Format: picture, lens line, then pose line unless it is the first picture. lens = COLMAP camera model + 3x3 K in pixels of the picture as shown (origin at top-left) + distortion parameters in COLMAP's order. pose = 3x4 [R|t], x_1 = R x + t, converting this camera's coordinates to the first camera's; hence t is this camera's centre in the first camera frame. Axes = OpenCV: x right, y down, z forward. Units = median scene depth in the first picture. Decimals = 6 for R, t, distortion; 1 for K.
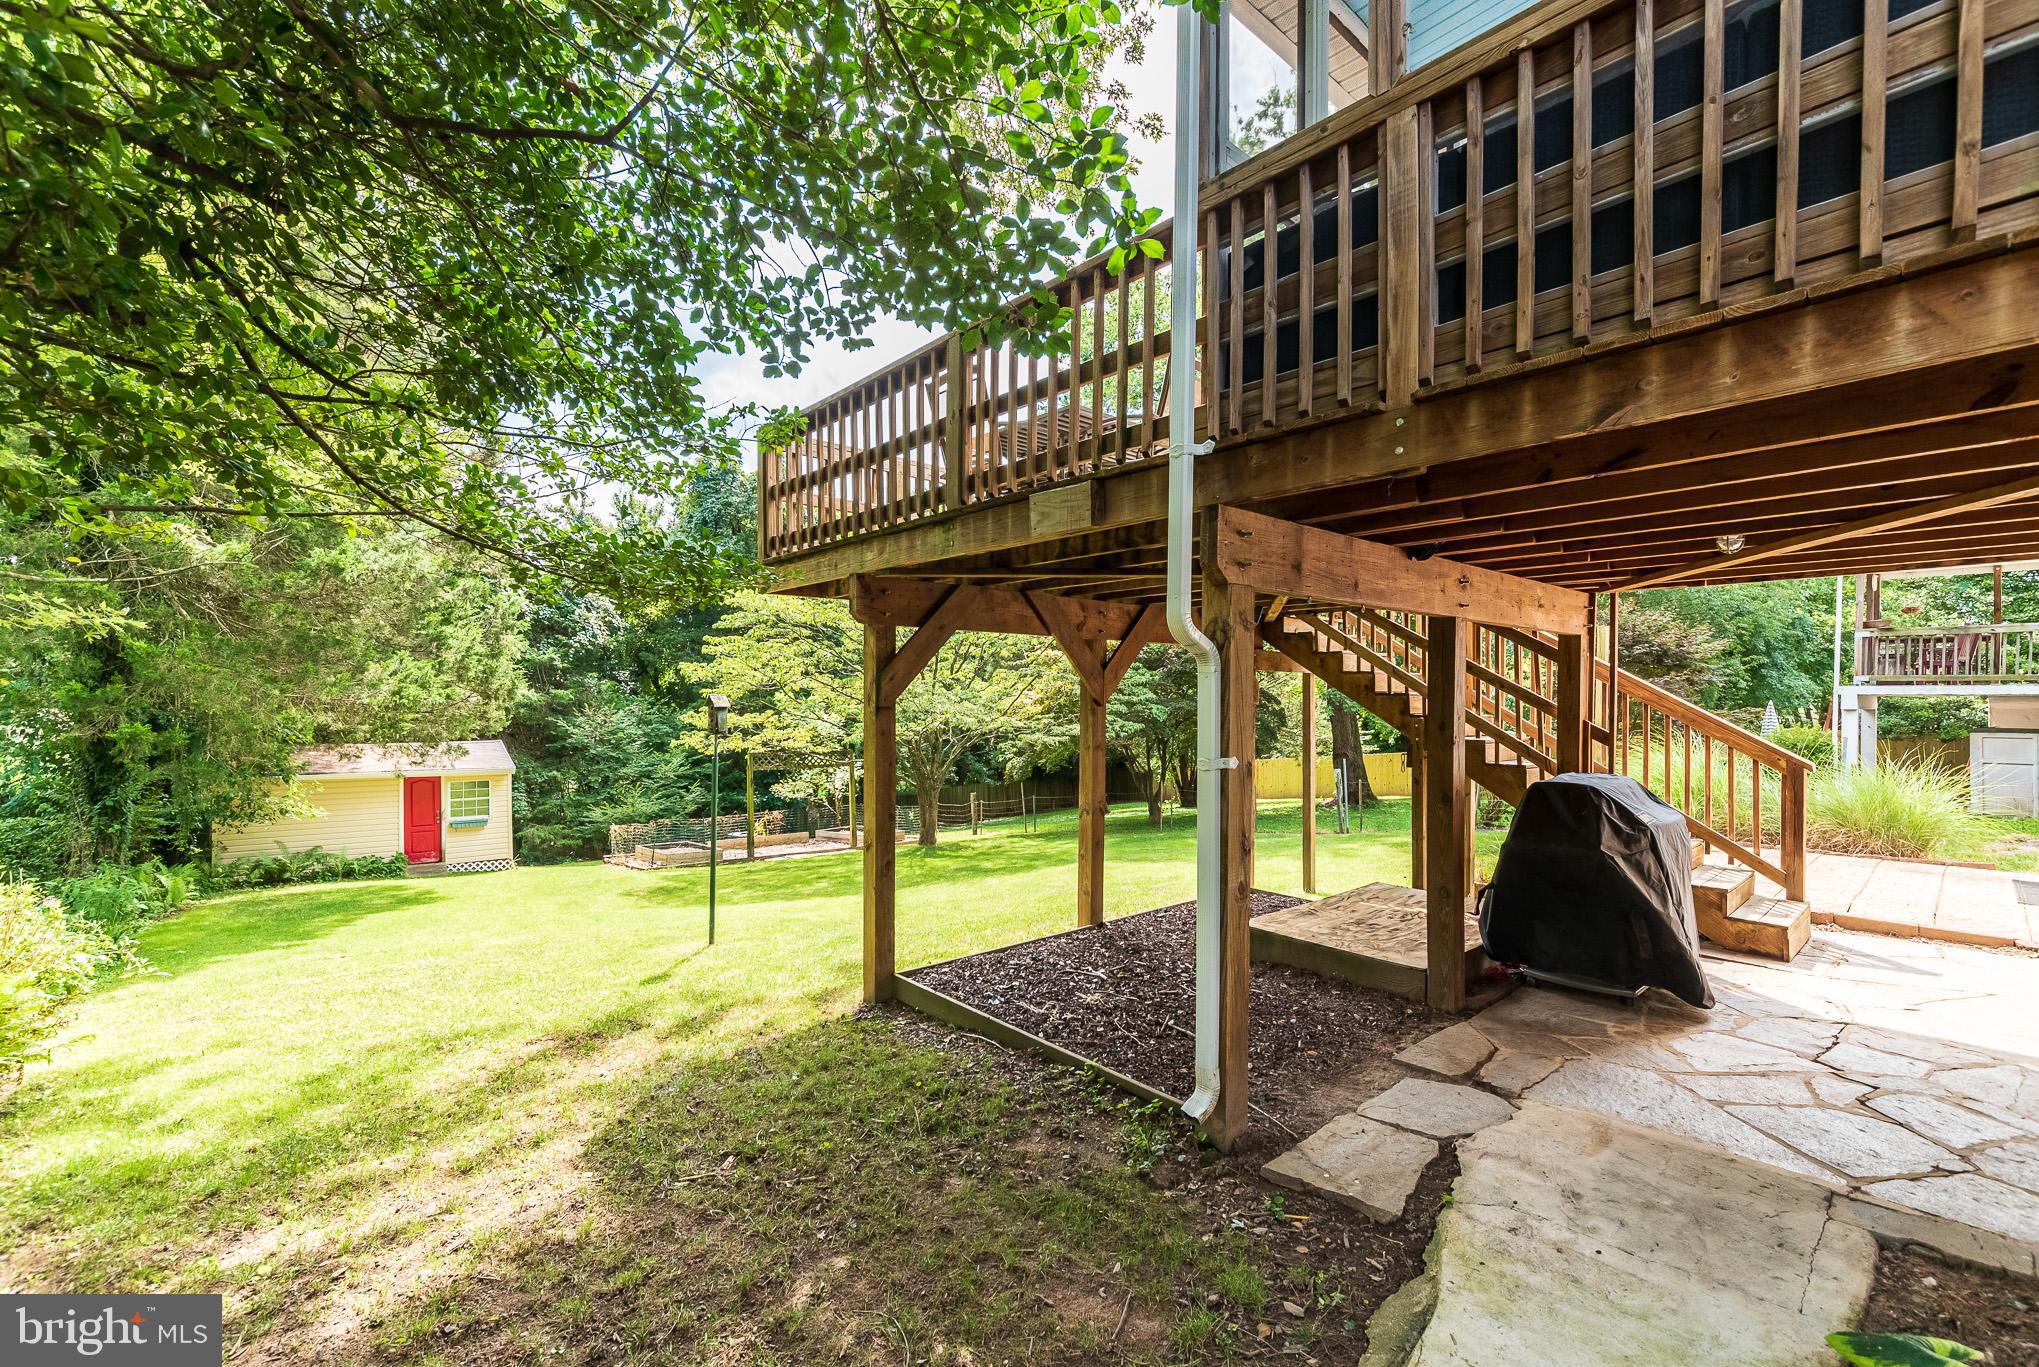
lens RADIAL K [[851.3, 0, 1009.7], [0, 851.3, 698.9], [0, 0, 1]] dist [-0.001732, 0.000191]
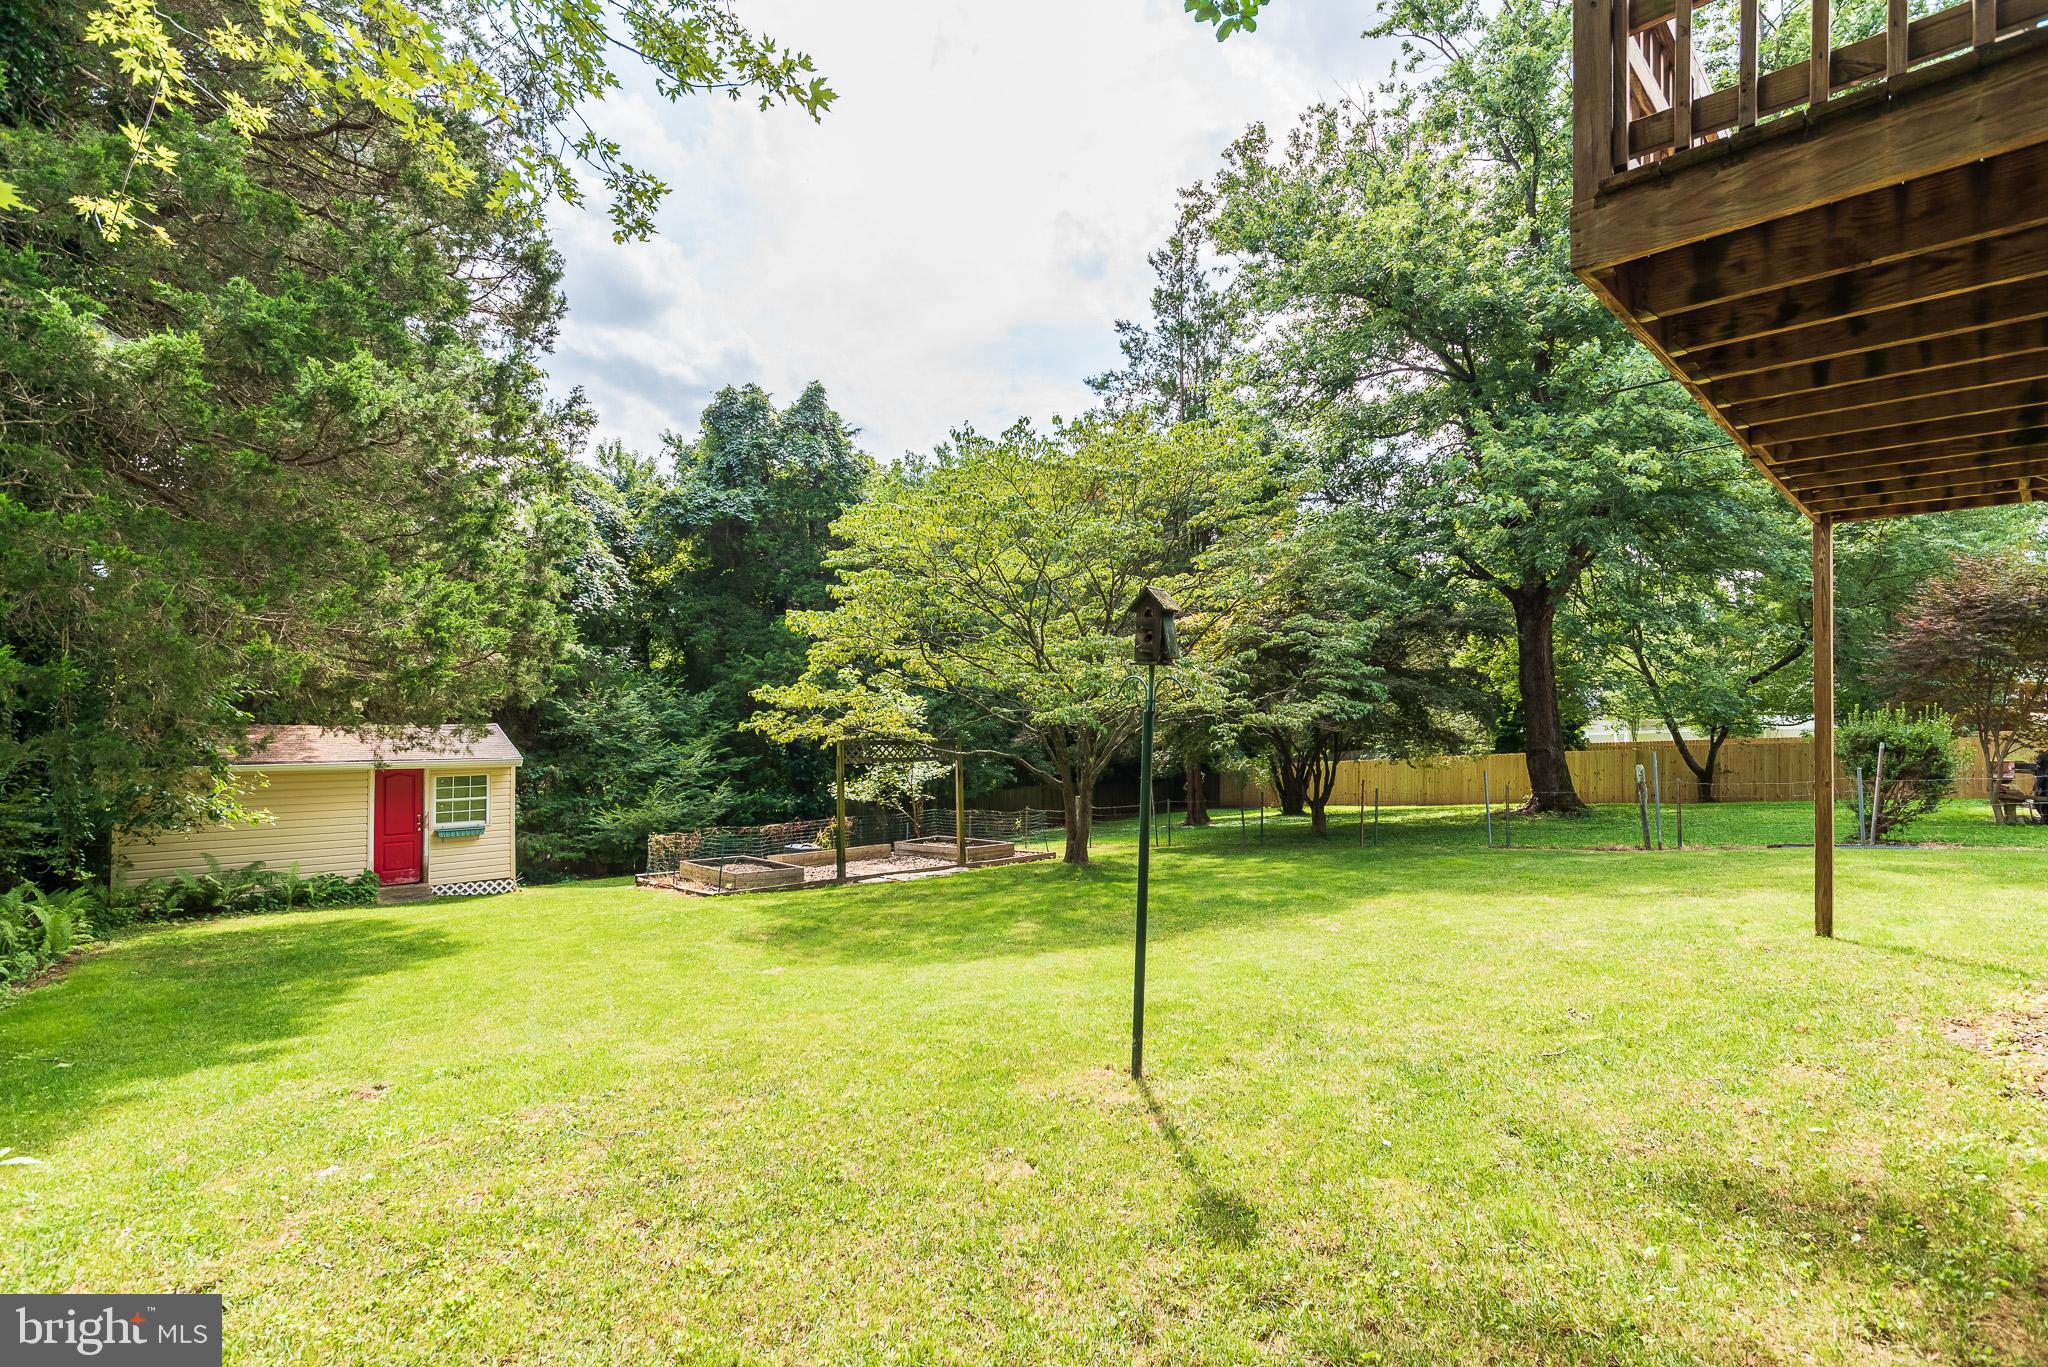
lens RADIAL K [[916.9, 0, 1029.4], [0, 916.9, 690.4], [0, 0, 1]] dist [-0.003236, -0.001102]
pose [[0.999268, 0.009780, 0.036989, -0.168144], [-0.009502, 0.999925, -0.007684, 0.023269], [-0.037061, 0.007326, 0.999286, 0.173870]]
